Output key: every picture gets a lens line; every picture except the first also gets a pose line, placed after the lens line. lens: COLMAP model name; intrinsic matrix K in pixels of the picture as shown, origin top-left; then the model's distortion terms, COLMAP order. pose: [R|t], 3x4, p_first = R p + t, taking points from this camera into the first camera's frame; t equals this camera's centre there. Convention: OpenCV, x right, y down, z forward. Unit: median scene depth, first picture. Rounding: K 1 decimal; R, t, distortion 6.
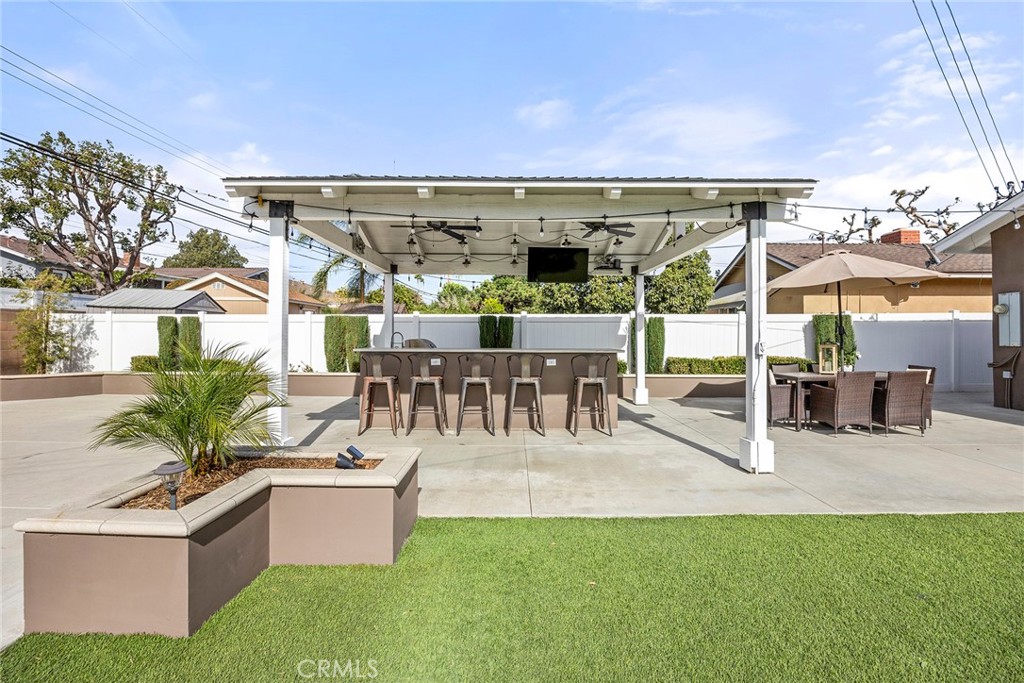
lens RADIAL K [[493.0, 0, 509.4], [0, 493.0, 332.8], [0, 0, 1]] dist [-0.004469, -0.000725]
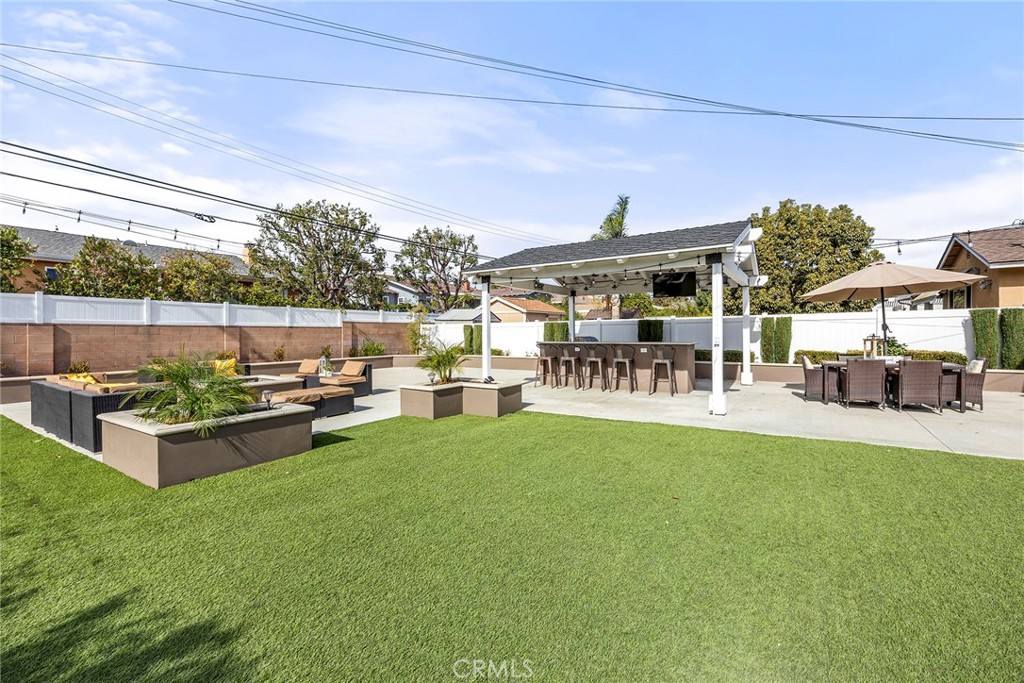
lens RADIAL K [[434.5, 0, 512.0], [0, 434.5, 341.5], [0, 0, 1]] dist [0.002360, 0.000493]
pose [[0.843727, -0.000595, -0.536773, 0.307863], [0.013322, 0.999715, 0.019832, -0.001160], [0.536608, -0.023884, 0.843494, -0.273570]]
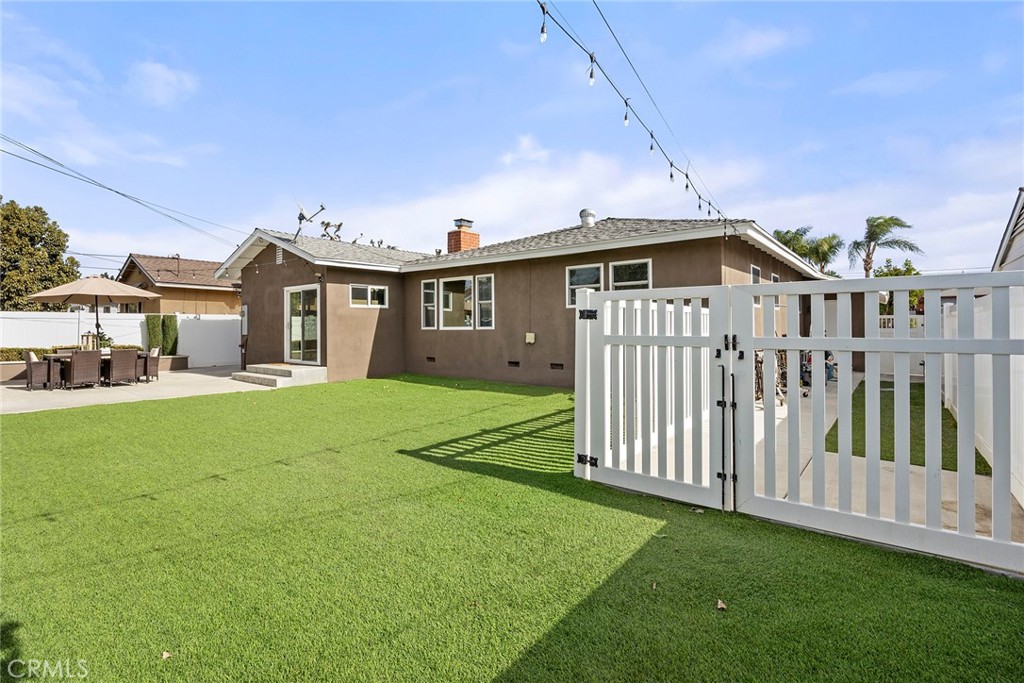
lens RADIAL K [[477.6, 0, 479.6], [0, 477.6, 326.2], [0, 0, 1]] dist [-0.001514, -0.000137]
pose [[0.636095, 0.000797, 0.771610, 0.173842], [0.000732, 0.999998, -0.001637, 0.000421], [-0.771610, 0.001606, 0.636094, -0.622386]]
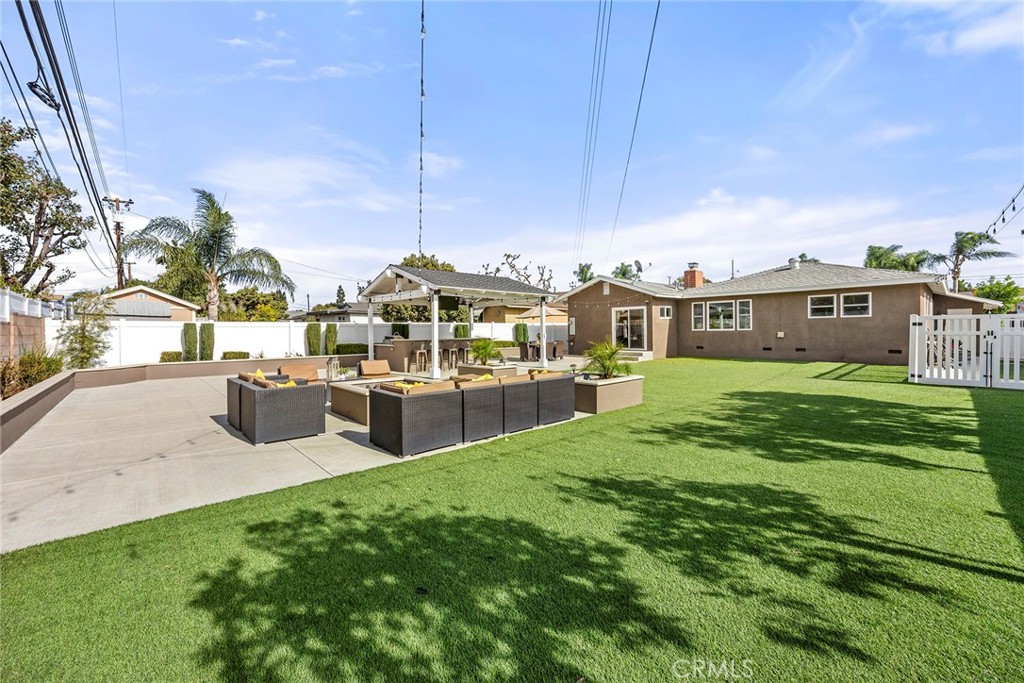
lens RADIAL K [[396.5, 0, 523.2], [0, 396.5, 340.6], [0, 0, 1]] dist [-0.000003, 0.010222]
pose [[0.721035, -0.026277, 0.692400, -0.763823], [0.008879, 0.999549, 0.028687, -0.006310], [-0.692841, -0.014537, 0.720943, -0.478674]]
